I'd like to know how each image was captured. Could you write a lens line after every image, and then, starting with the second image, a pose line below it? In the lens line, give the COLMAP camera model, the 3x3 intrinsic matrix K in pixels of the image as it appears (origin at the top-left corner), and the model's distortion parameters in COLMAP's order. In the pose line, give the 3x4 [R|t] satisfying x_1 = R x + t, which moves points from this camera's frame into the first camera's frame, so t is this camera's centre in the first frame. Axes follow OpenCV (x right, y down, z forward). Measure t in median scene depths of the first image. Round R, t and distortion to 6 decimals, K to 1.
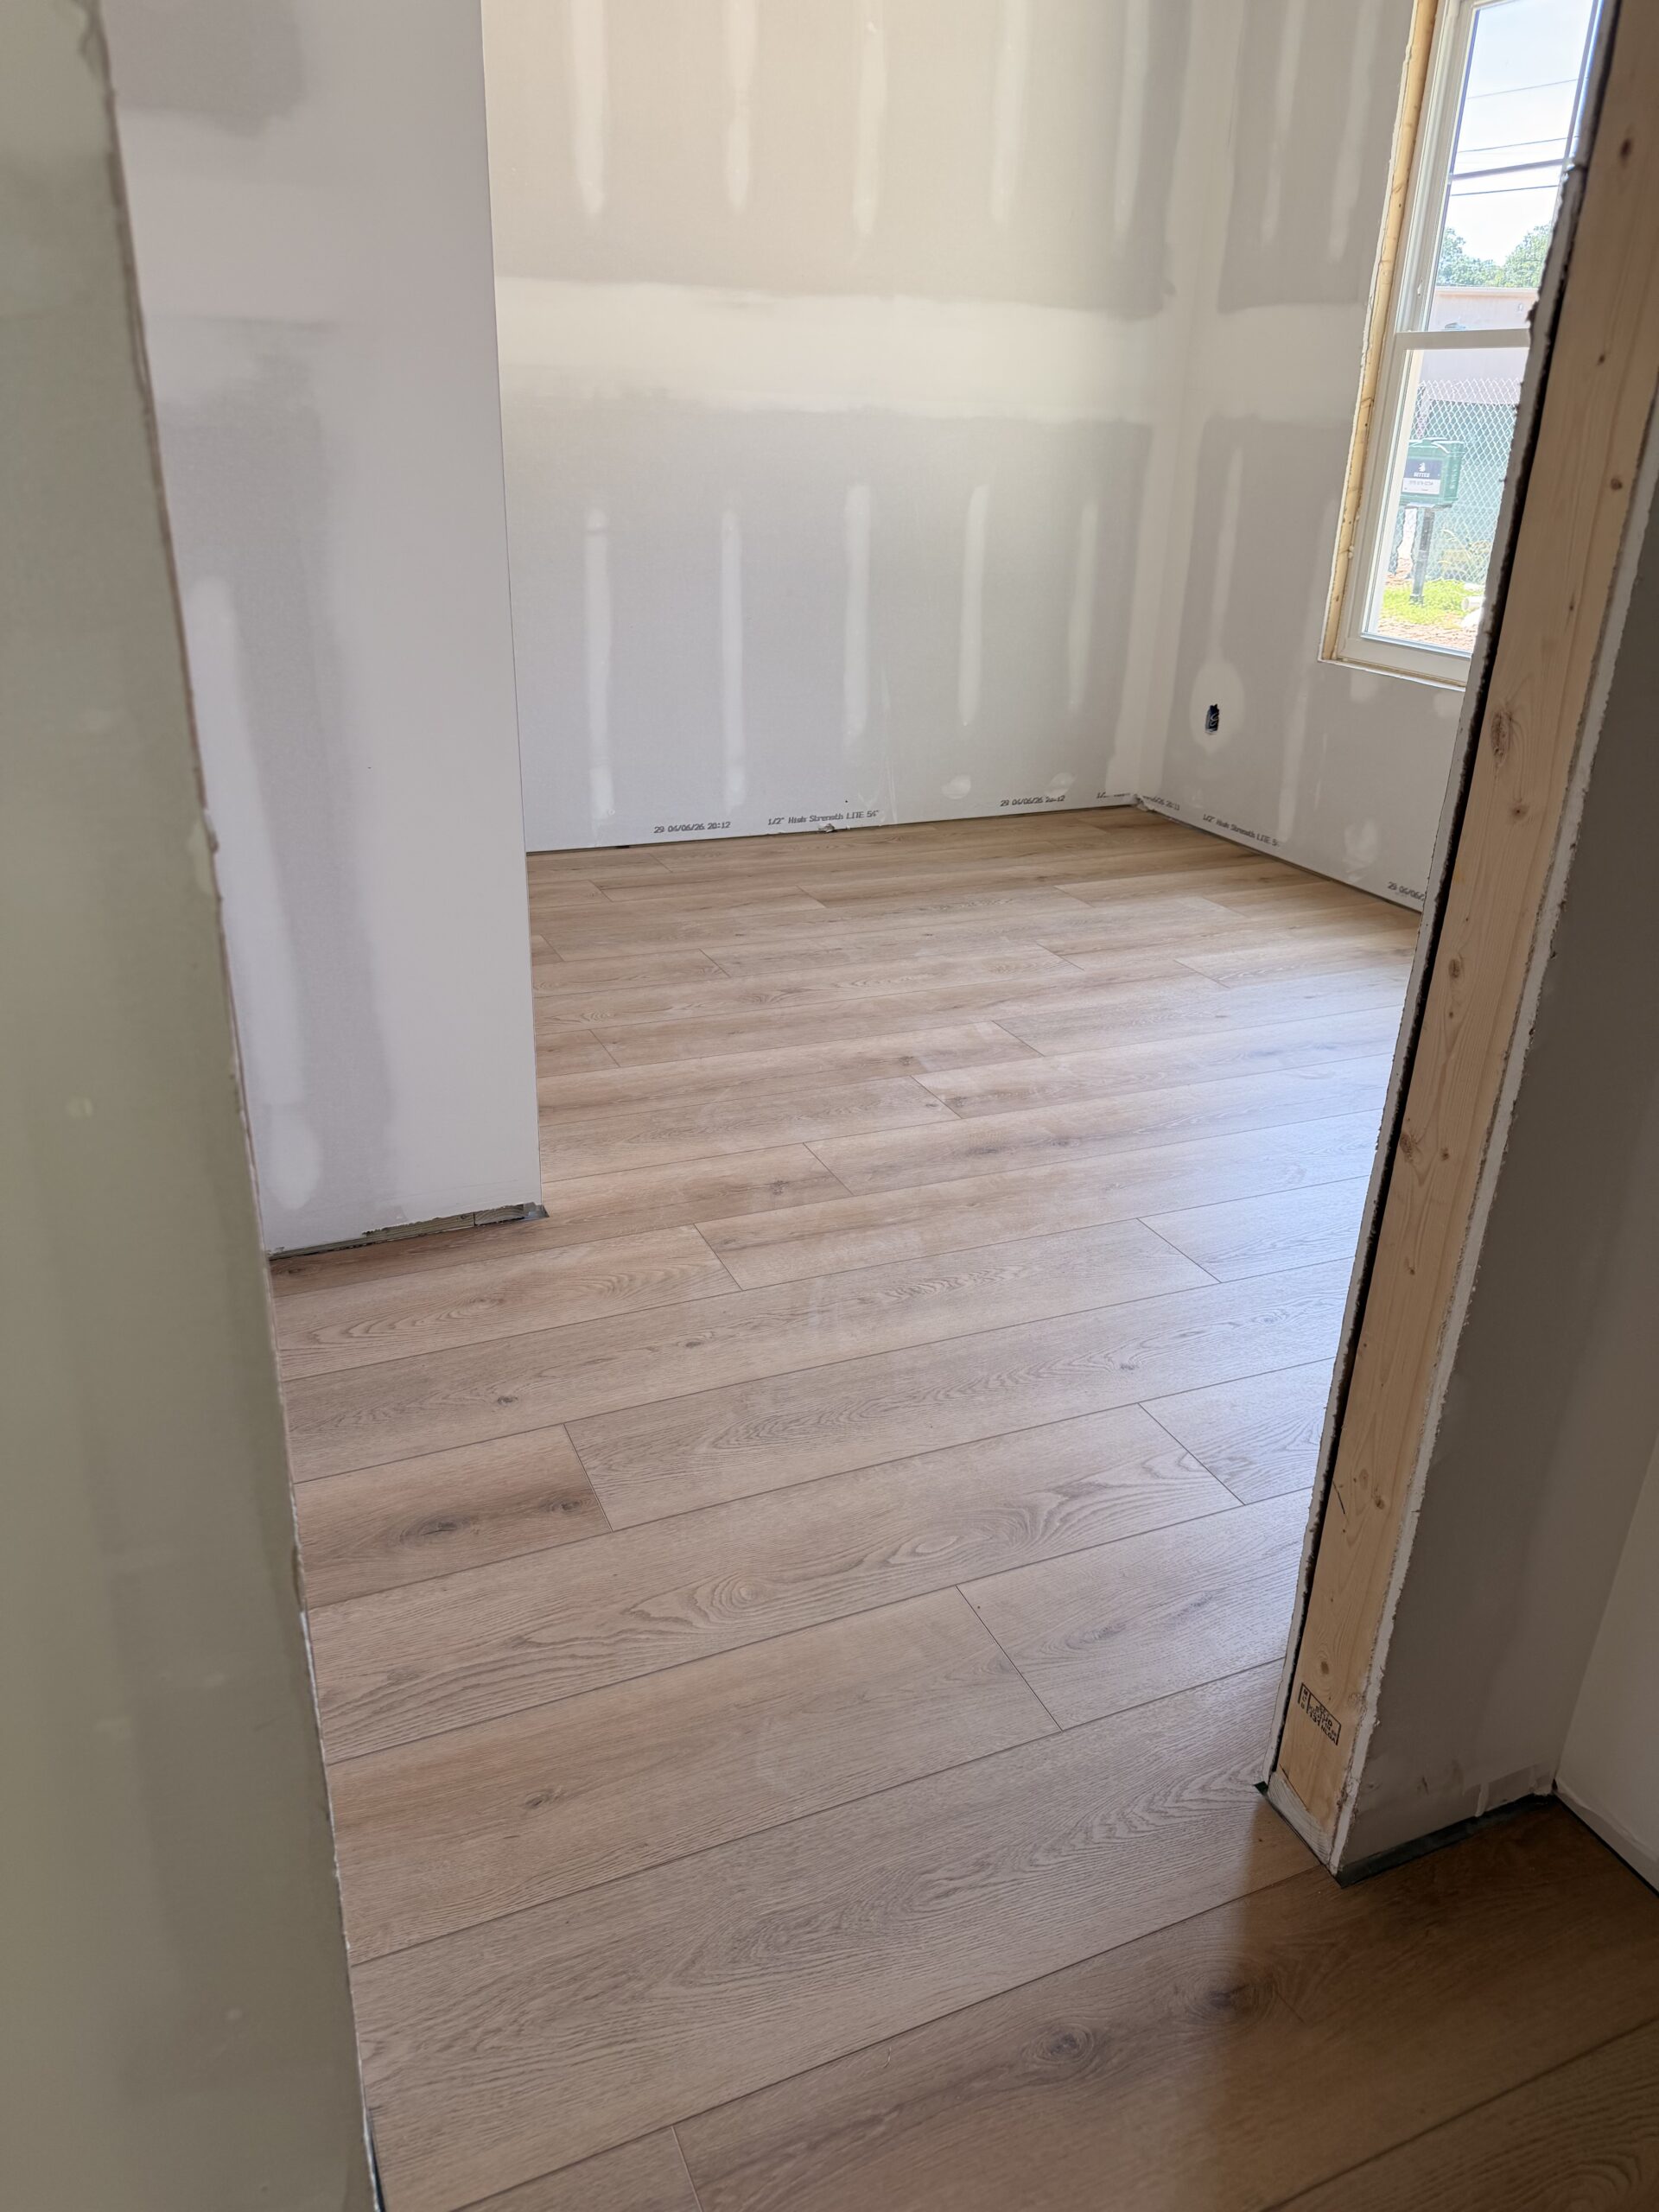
lens RADIAL K [[1577.3, 0, 830.1], [0, 1577.3, 1112.1], [0, 0, 1]] dist [0.047581, -0.069076]
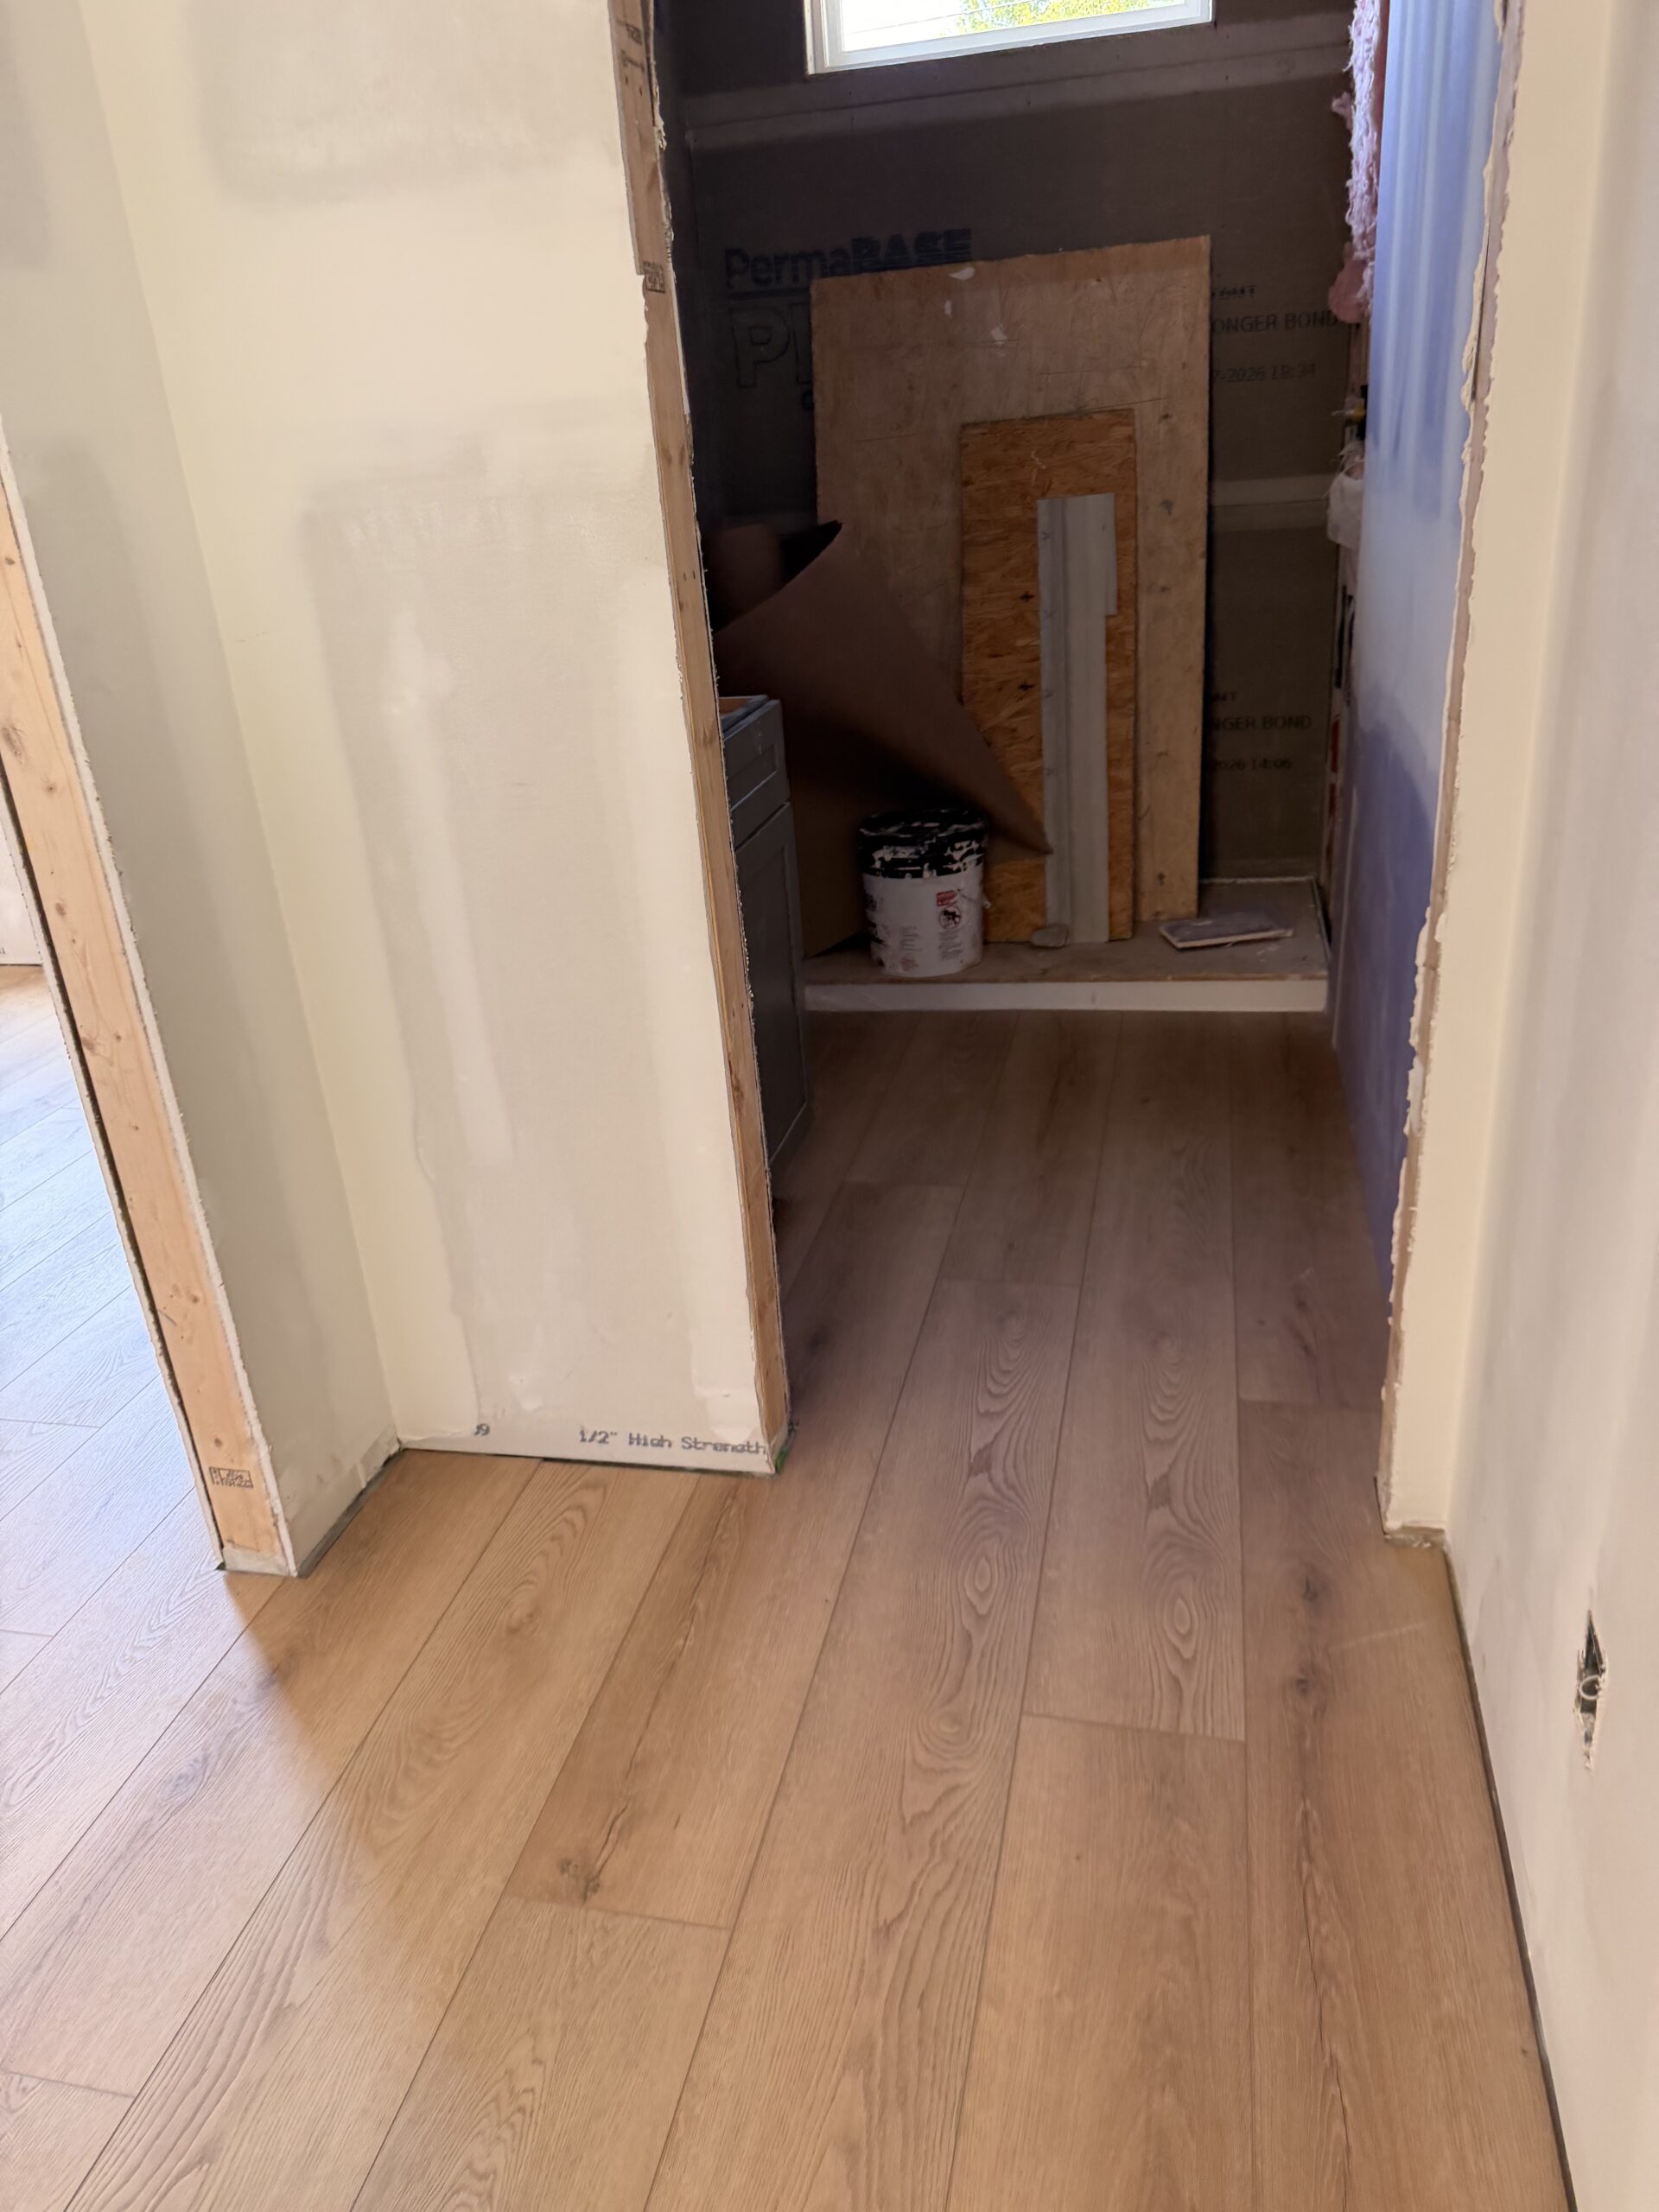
lens RADIAL K [[1577.3, 0, 781.8], [0, 1577.3, 1100.6], [0, 0, 1]] dist [0.047581, -0.069076]
pose [[0.611375, -0.391869, 0.687502, -0.196271], [0.417185, 0.897852, 0.140777, 0.104031], [-0.672441, 0.200748, 0.712406, -0.309353]]
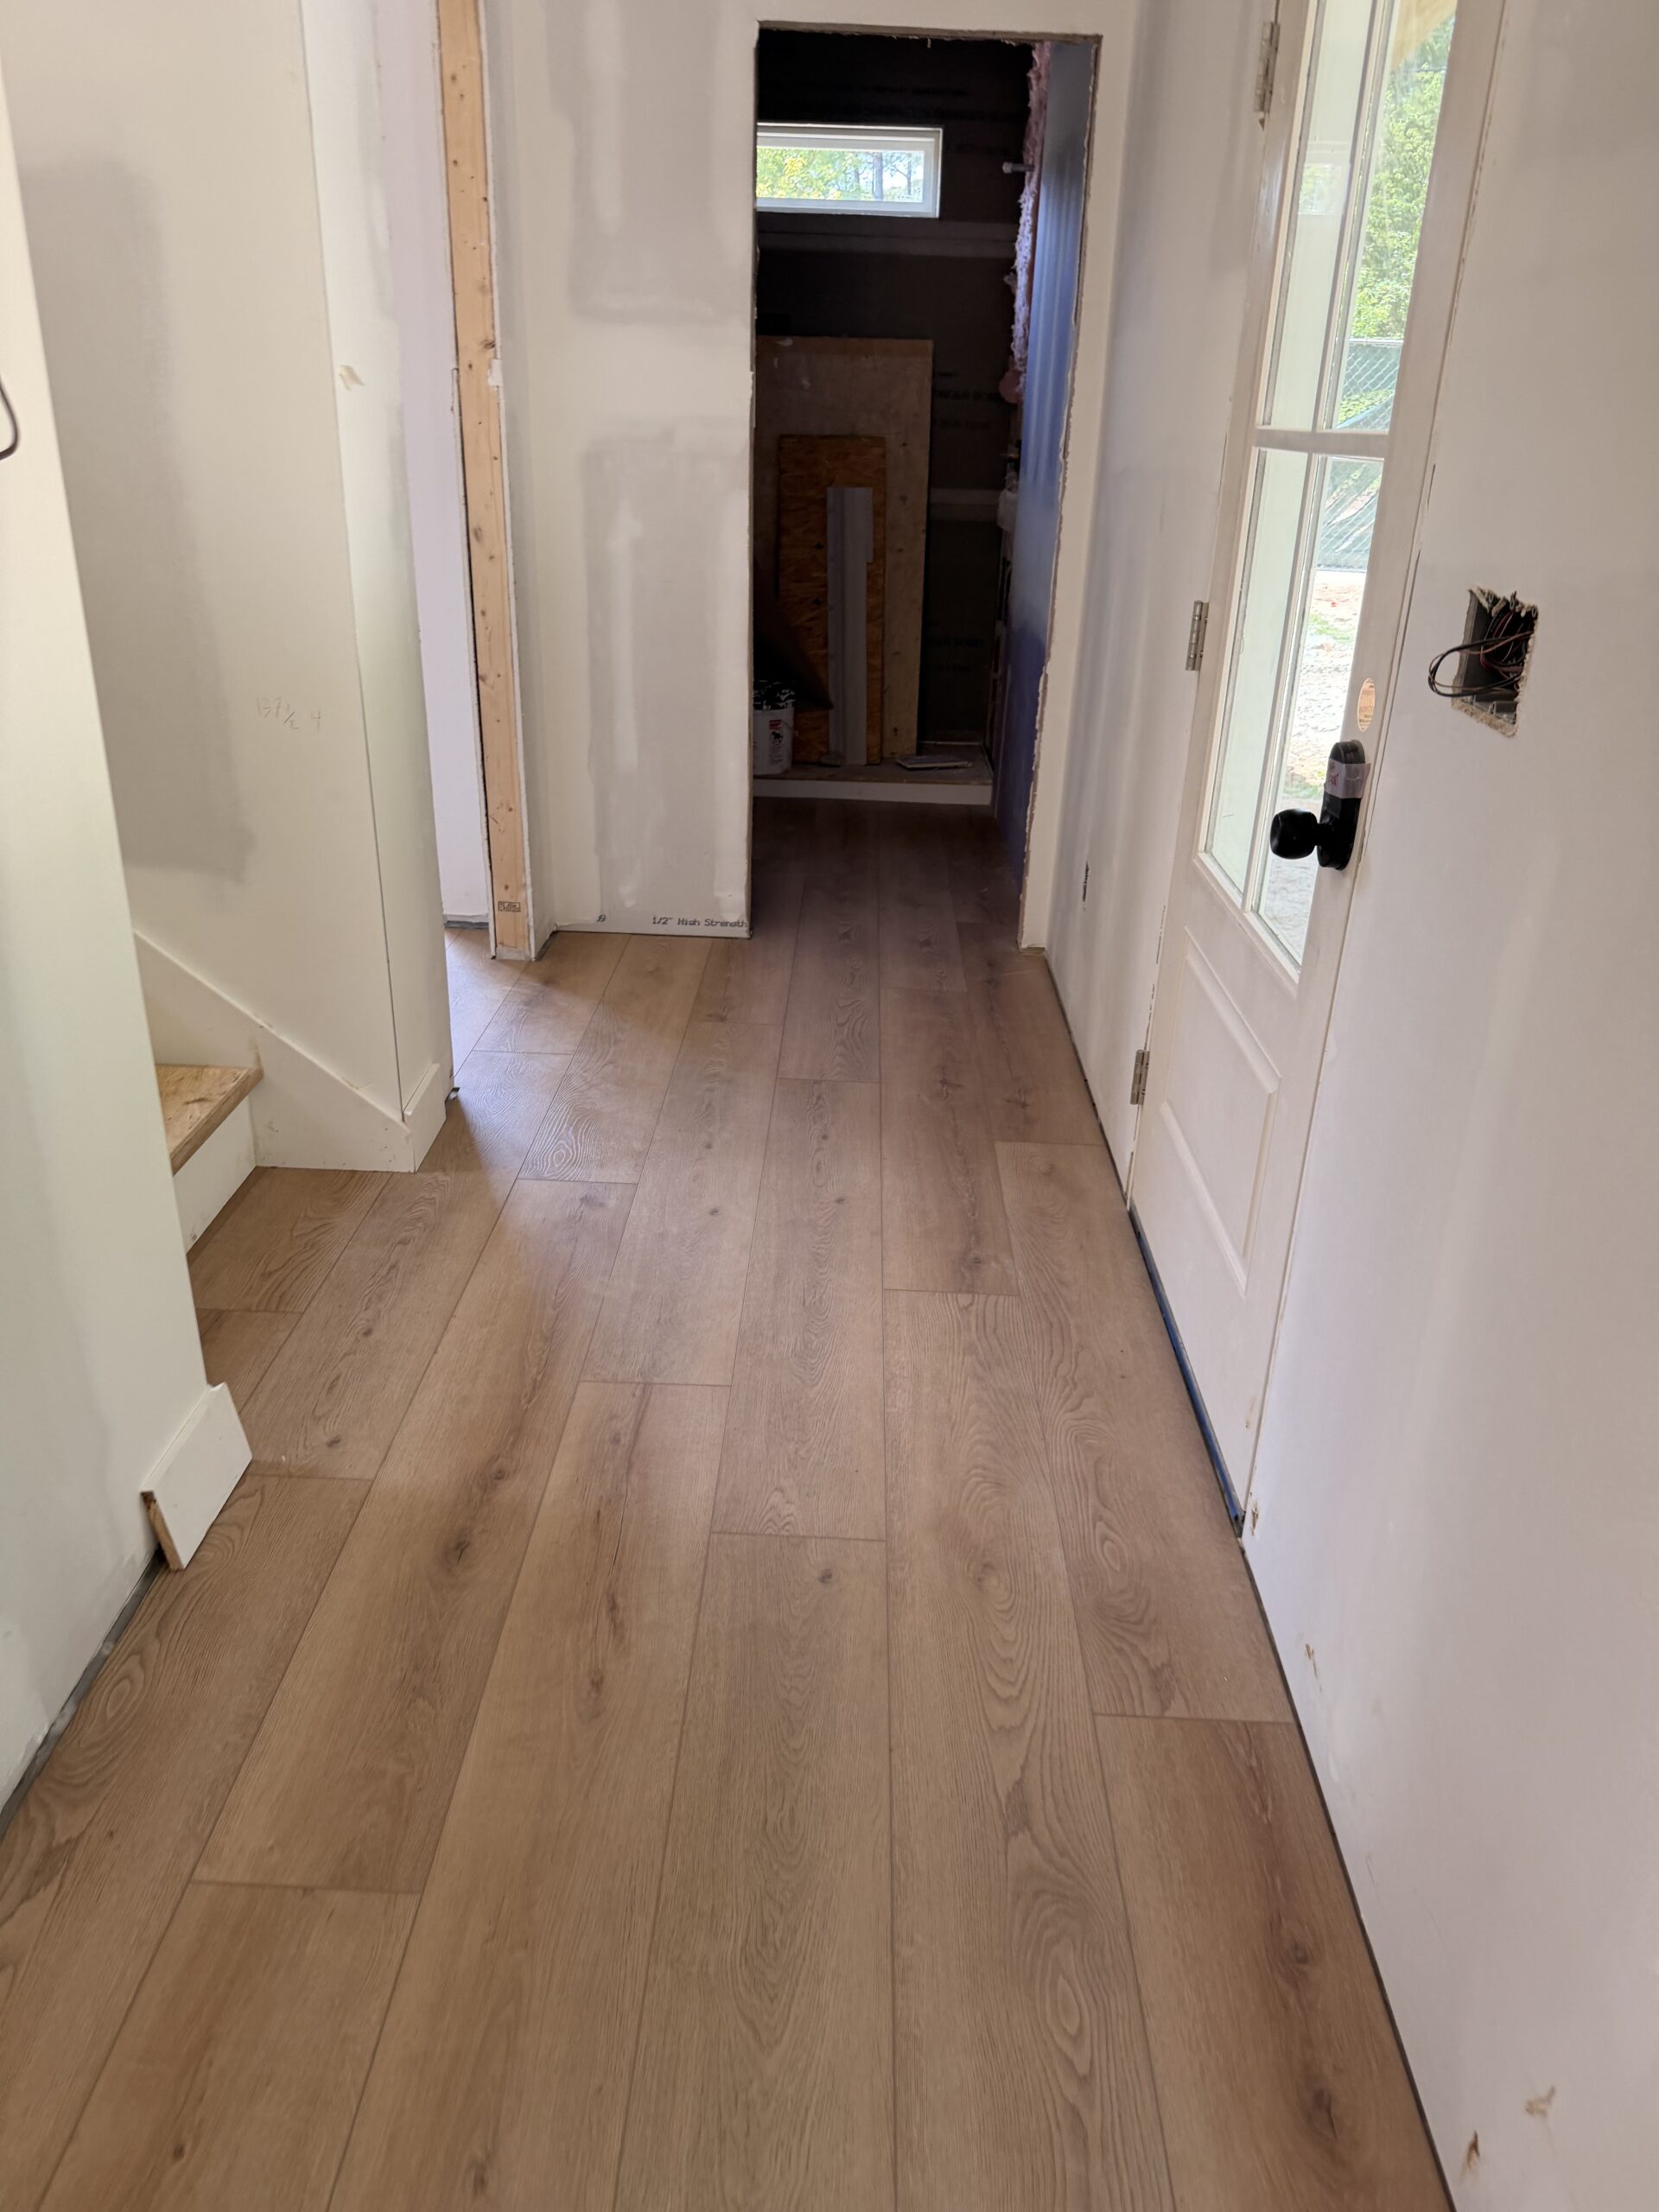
lens RADIAL K [[1577.3, 0, 830.5], [0, 1577.3, 1103.0], [0, 0, 1]] dist [0.047581, -0.069076]
pose [[0.430346, -0.389153, 0.814471, -1.846157], [0.358661, 0.901731, 0.241338, 0.223692], [-0.828351, 0.188260, 0.527630, -0.863255]]
